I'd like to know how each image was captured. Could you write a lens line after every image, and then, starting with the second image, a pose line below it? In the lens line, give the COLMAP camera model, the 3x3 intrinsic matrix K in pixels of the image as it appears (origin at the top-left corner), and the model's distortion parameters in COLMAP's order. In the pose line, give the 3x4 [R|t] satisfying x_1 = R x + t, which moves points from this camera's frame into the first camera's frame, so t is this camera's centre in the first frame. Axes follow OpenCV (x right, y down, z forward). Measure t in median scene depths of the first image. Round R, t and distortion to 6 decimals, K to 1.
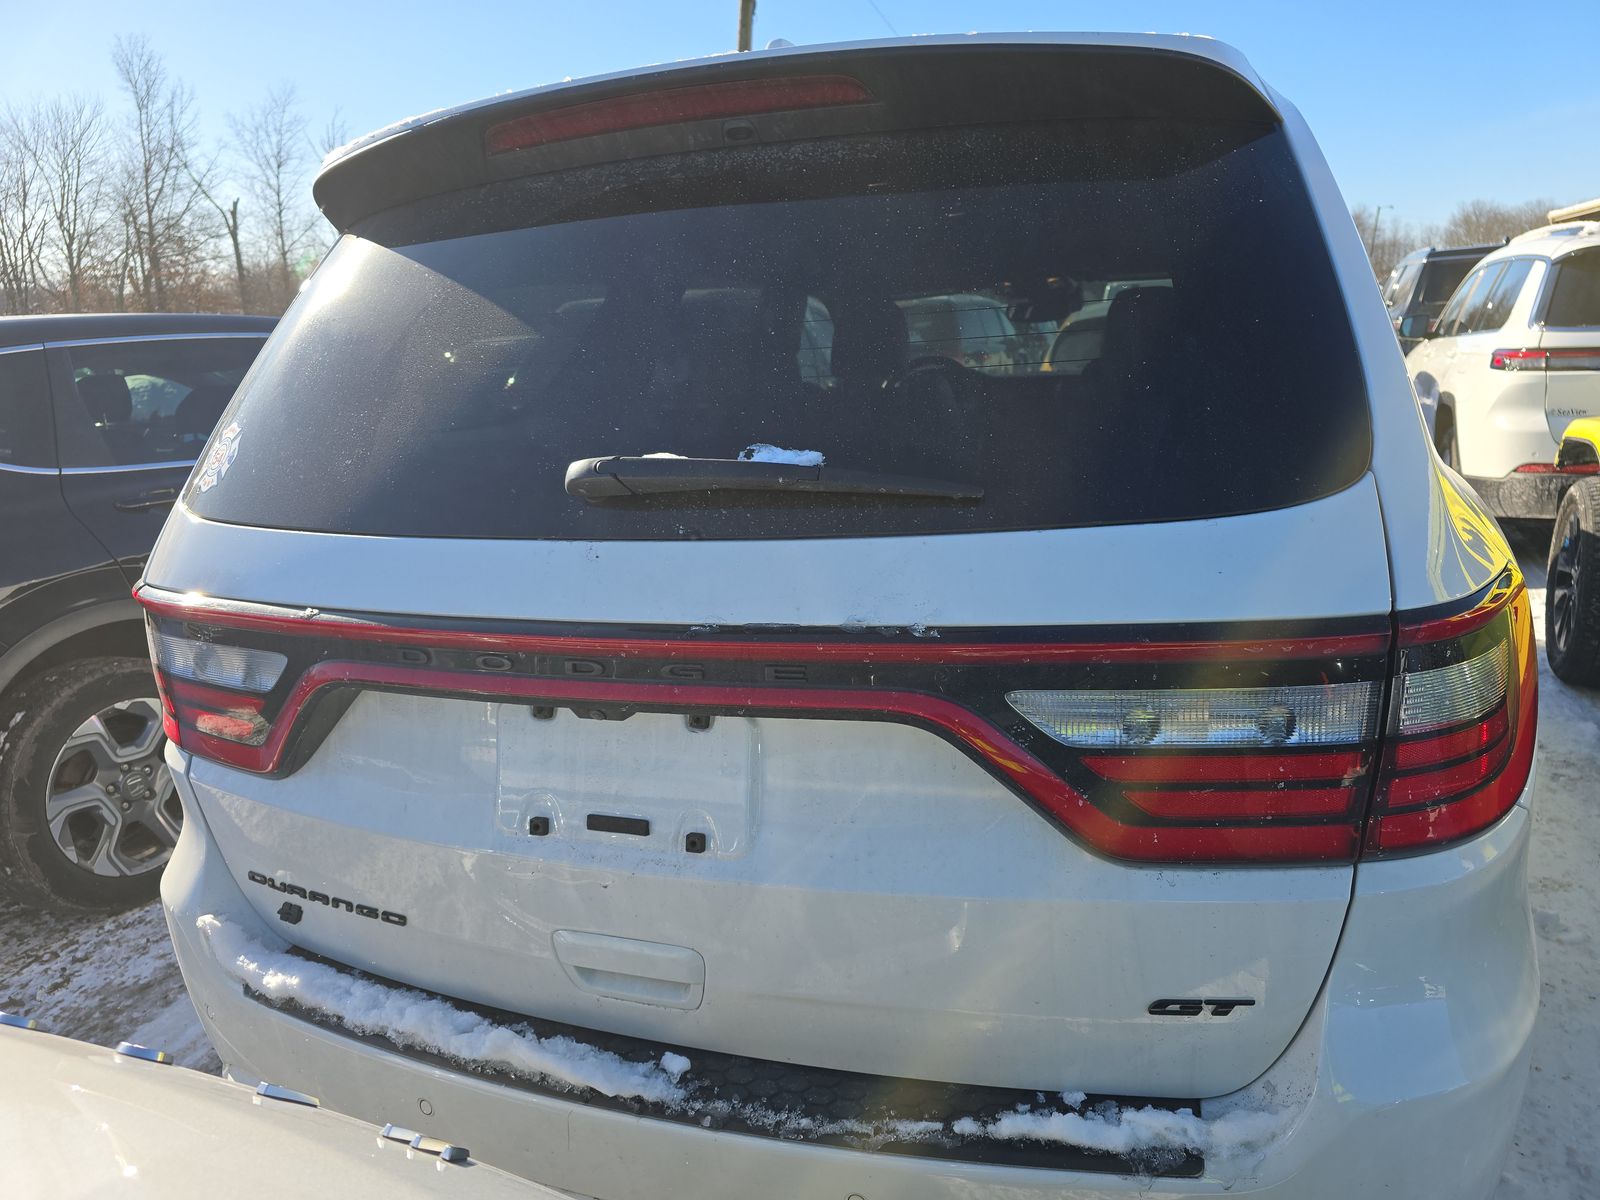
lens RADIAL K [[1056.0, 0, 794.4], [0, 1056.0, 597.8], [0, 0, 1]] dist [0.024830, -0.011728]
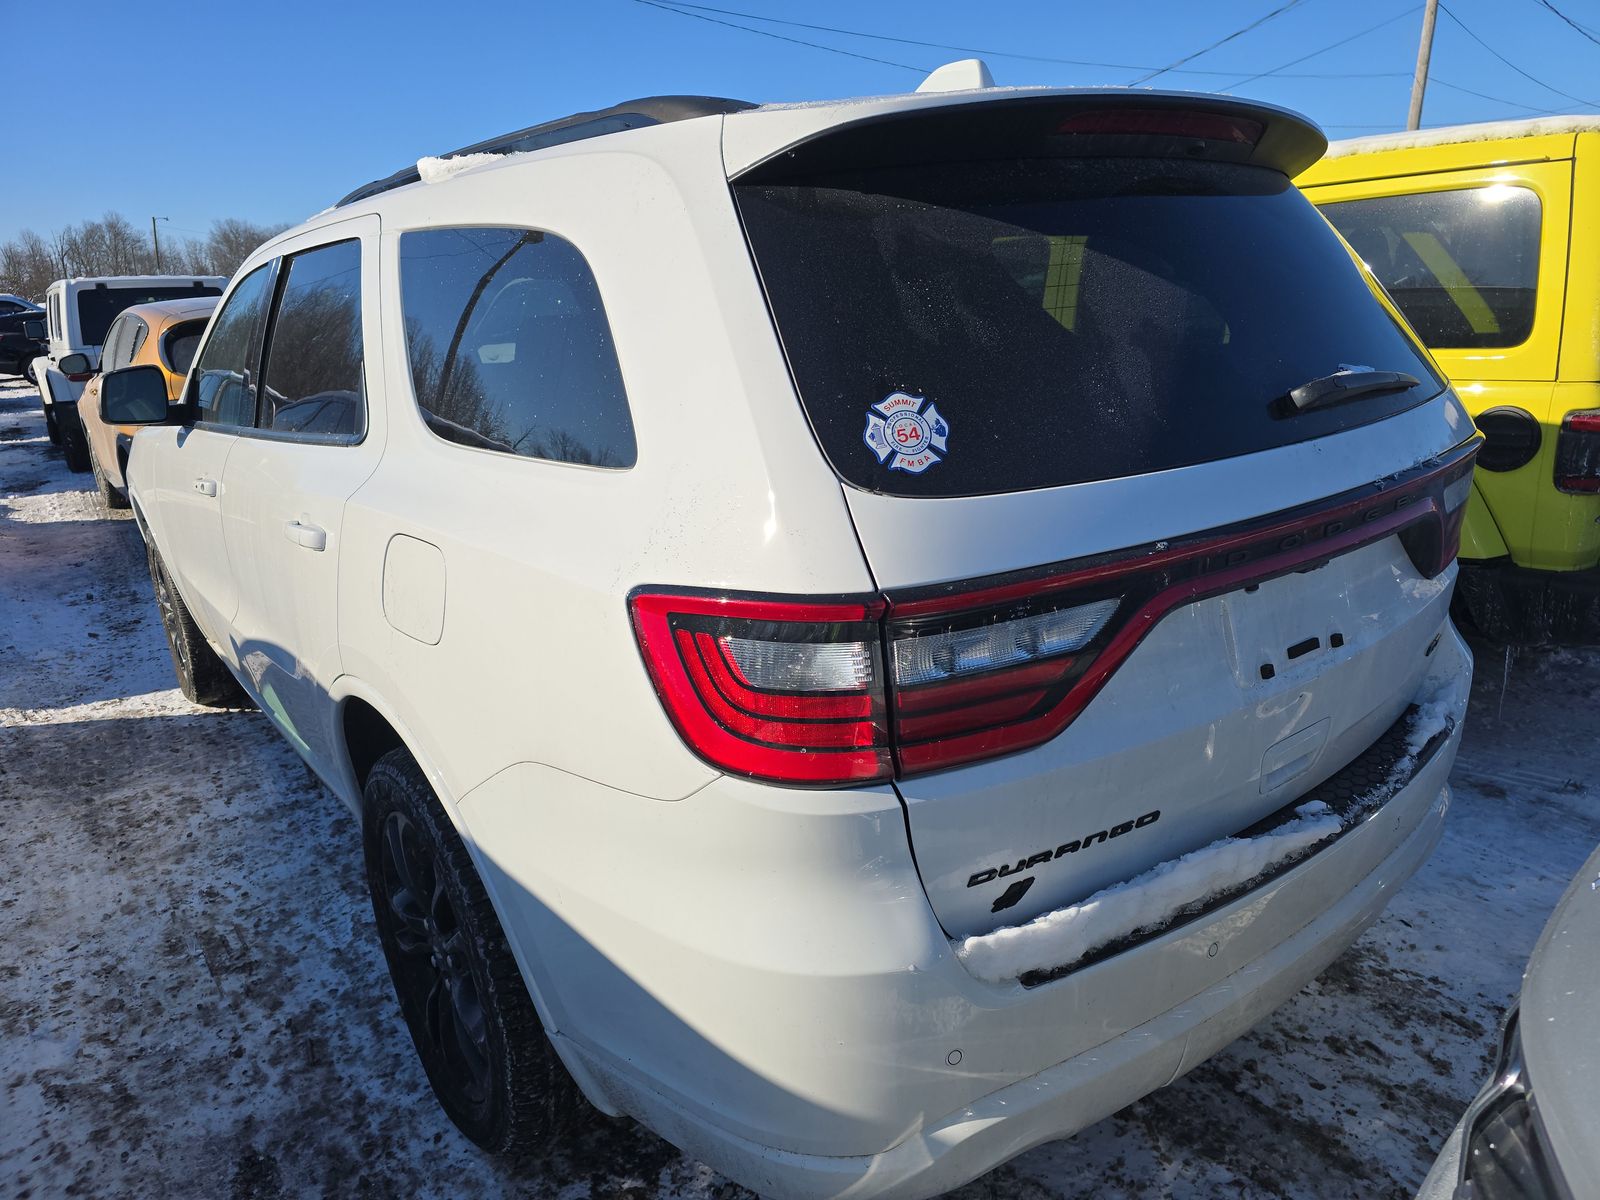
lens RADIAL K [[1056.0, 0, 801.9], [0, 1056.0, 602.7], [0, 0, 1]] dist [0.024830, -0.011728]
pose [[0.550793, -0.207675, 0.808393, -1.686965], [0.211834, 0.971619, 0.105276, -0.133214], [-0.807313, 0.113260, 0.579153, 0.734927]]
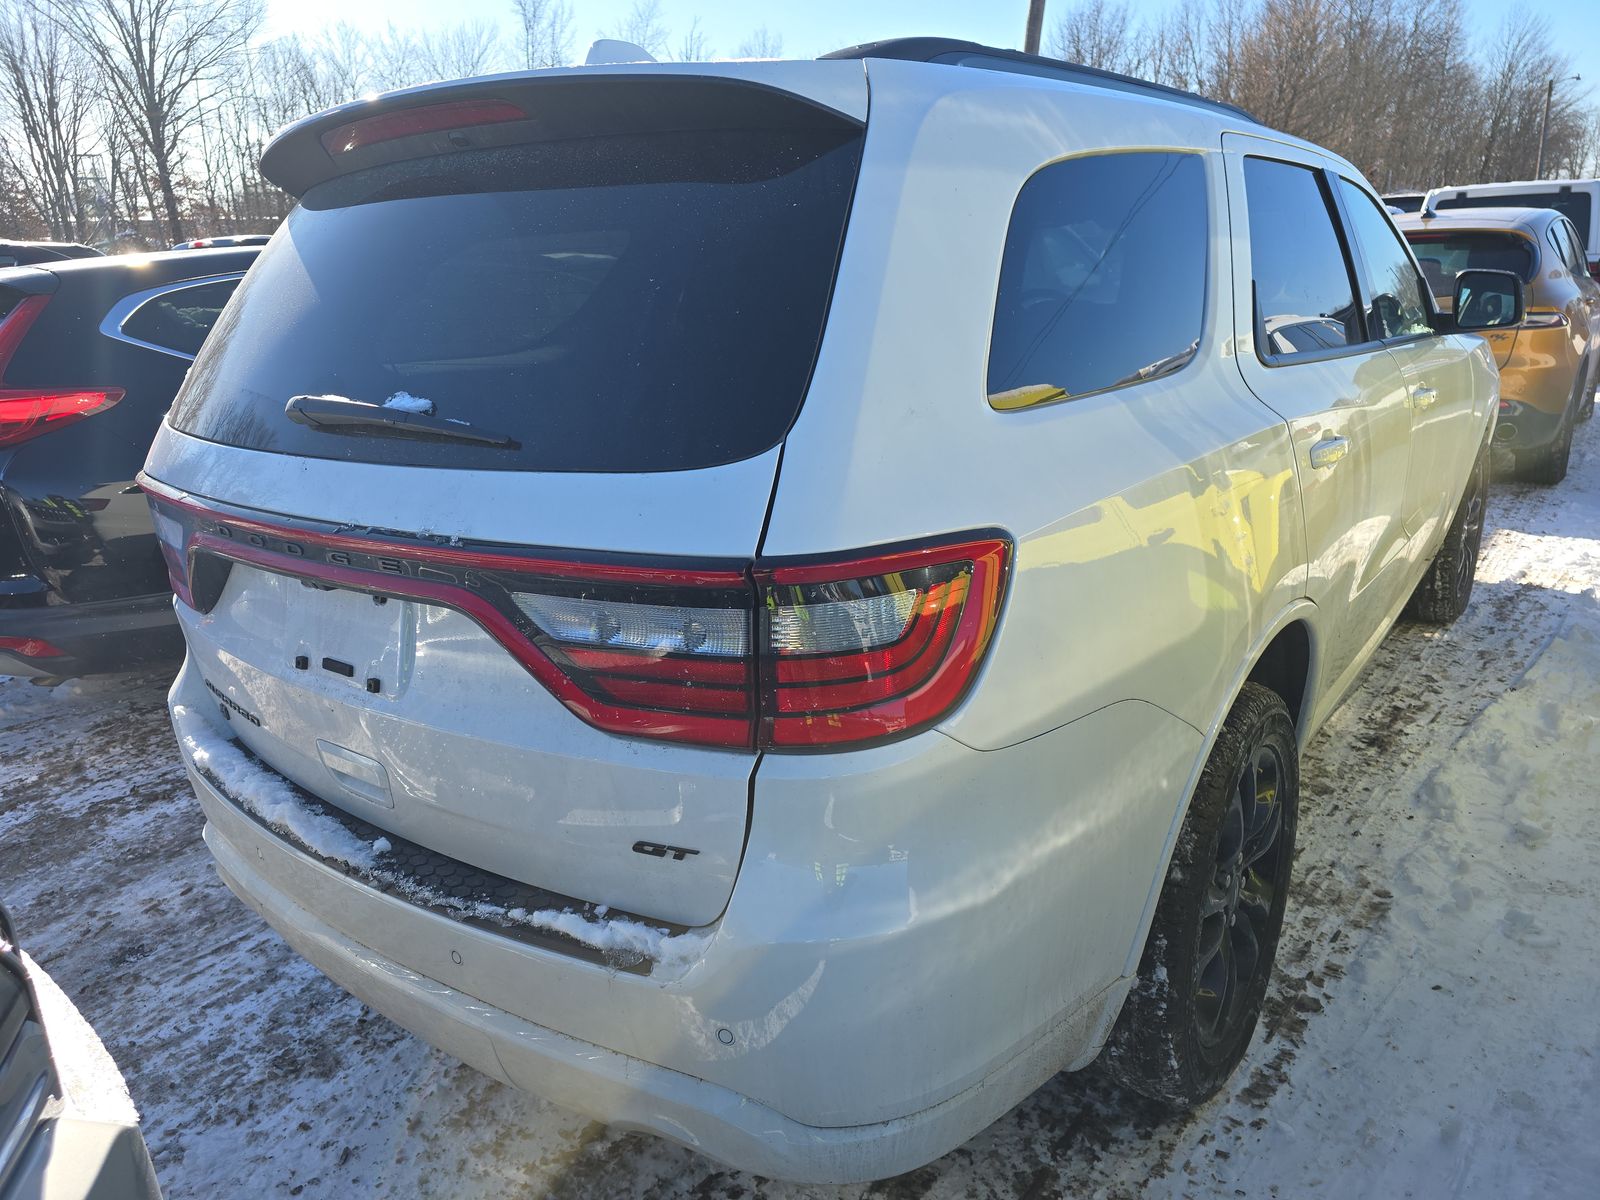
lens RADIAL K [[1056.0, 0, 800.1], [0, 1056.0, 600.6], [0, 0, 1]] dist [0.024830, -0.011728]
pose [[0.957276, 0.096182, -0.272711, 0.792198], [-0.073623, 0.993052, 0.091802, -0.042340], [0.279646, -0.067802, 0.957706, -0.147848]]
